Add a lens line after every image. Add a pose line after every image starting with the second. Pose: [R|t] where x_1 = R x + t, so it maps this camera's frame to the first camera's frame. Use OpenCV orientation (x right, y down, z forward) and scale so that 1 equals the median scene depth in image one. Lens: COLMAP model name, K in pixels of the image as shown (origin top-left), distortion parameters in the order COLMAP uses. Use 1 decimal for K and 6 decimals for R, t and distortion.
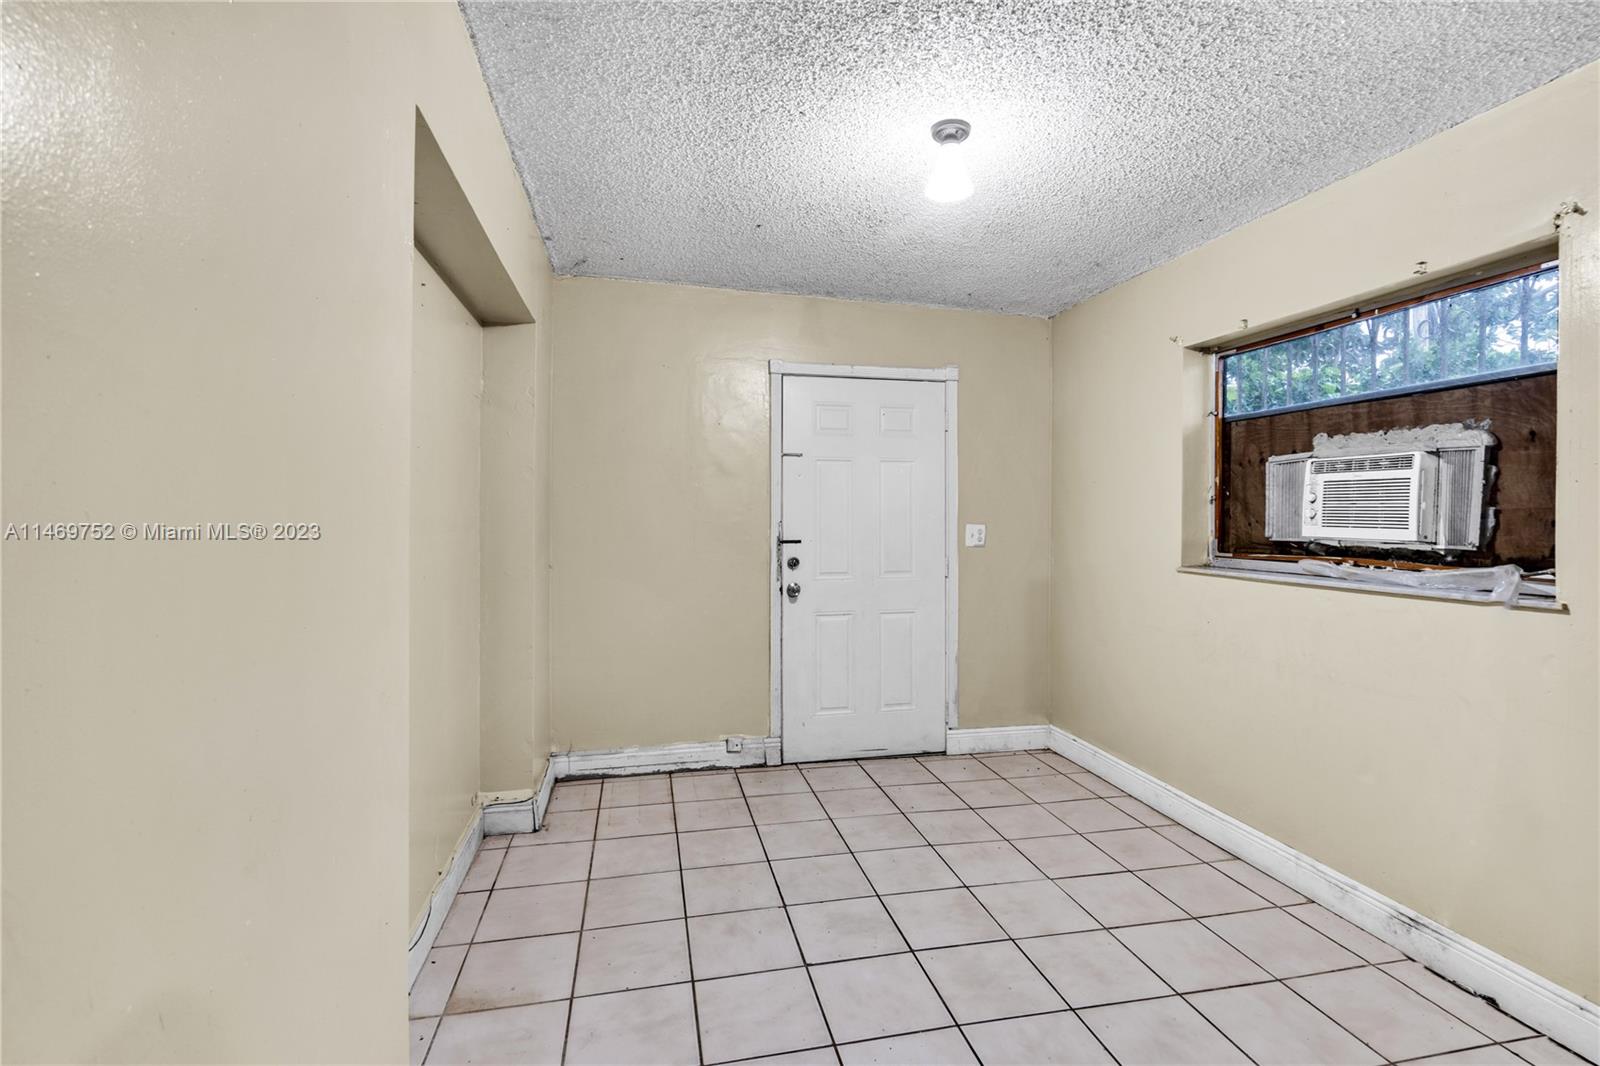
lens RADIAL K [[733.8, 0, 801.8], [0, 733.8, 525.4], [0, 0, 1]] dist [-0.000847, 0.001026]
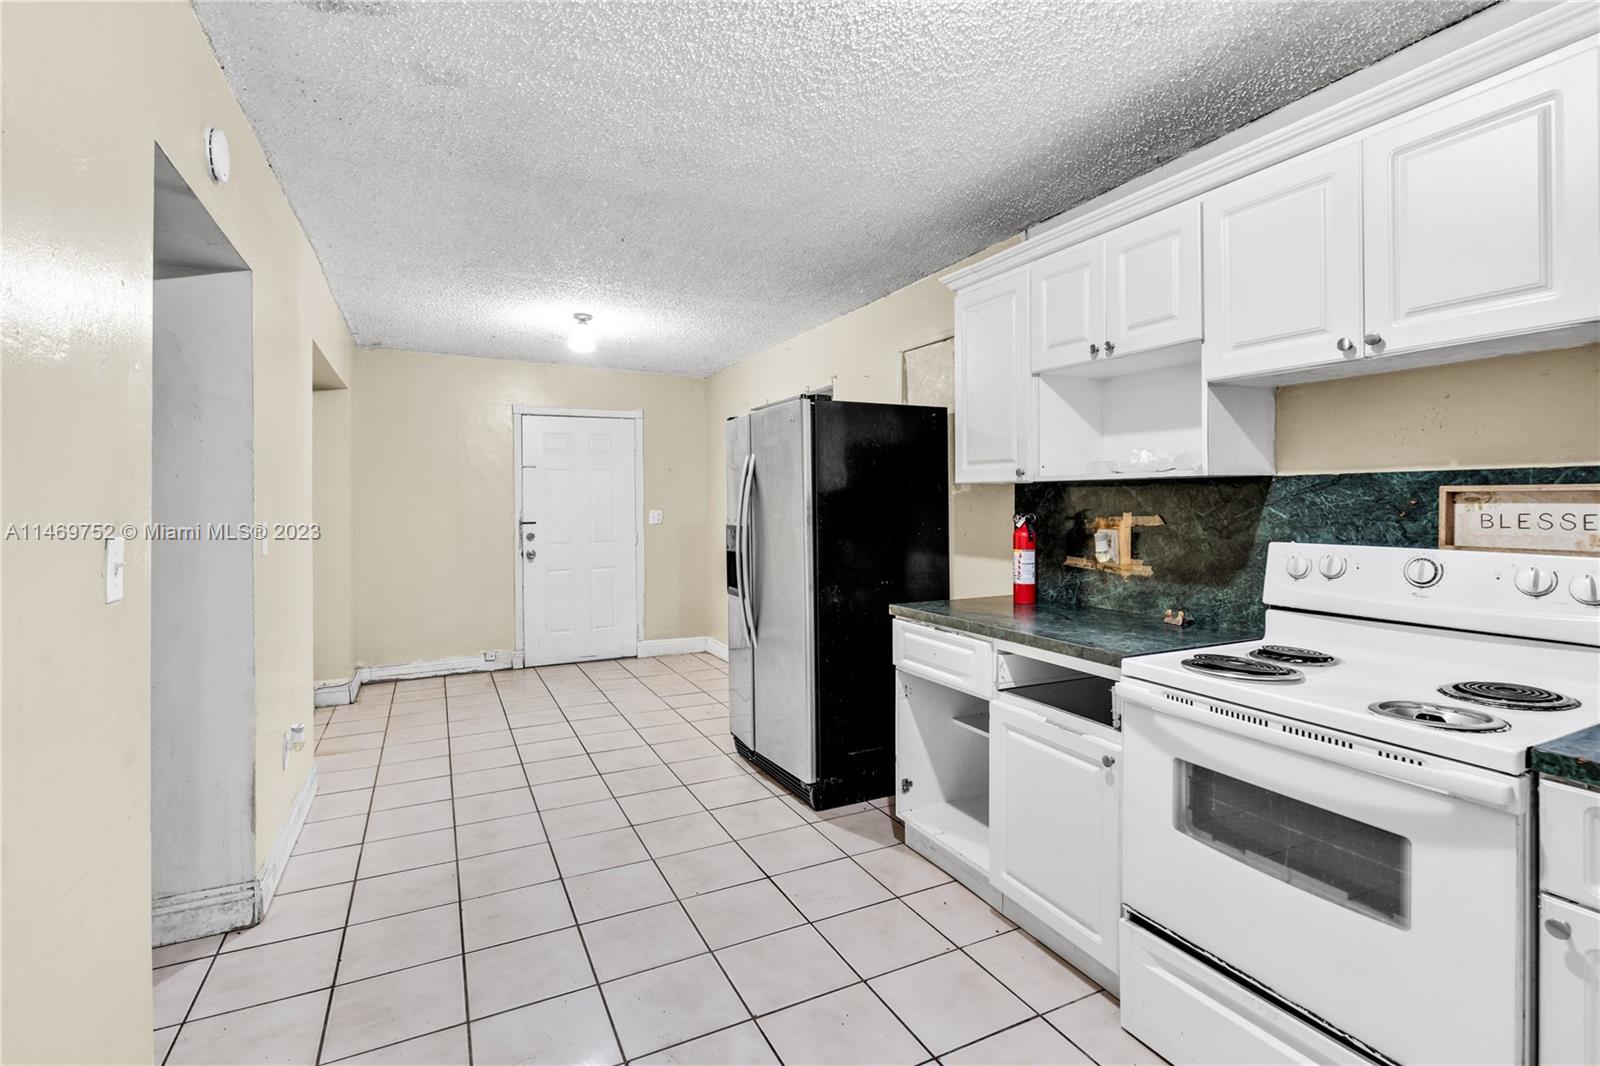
lens RADIAL K [[733.8, 0, 795.0], [0, 733.8, 505.8], [0, 0, 1]] dist [-0.000847, 0.001026]
pose [[0.970672, -0.011214, 0.240146, 0.160999], [0.012560, 0.999913, -0.004074, -0.000597], [-0.240080, 0.006971, 0.970728, -0.638470]]
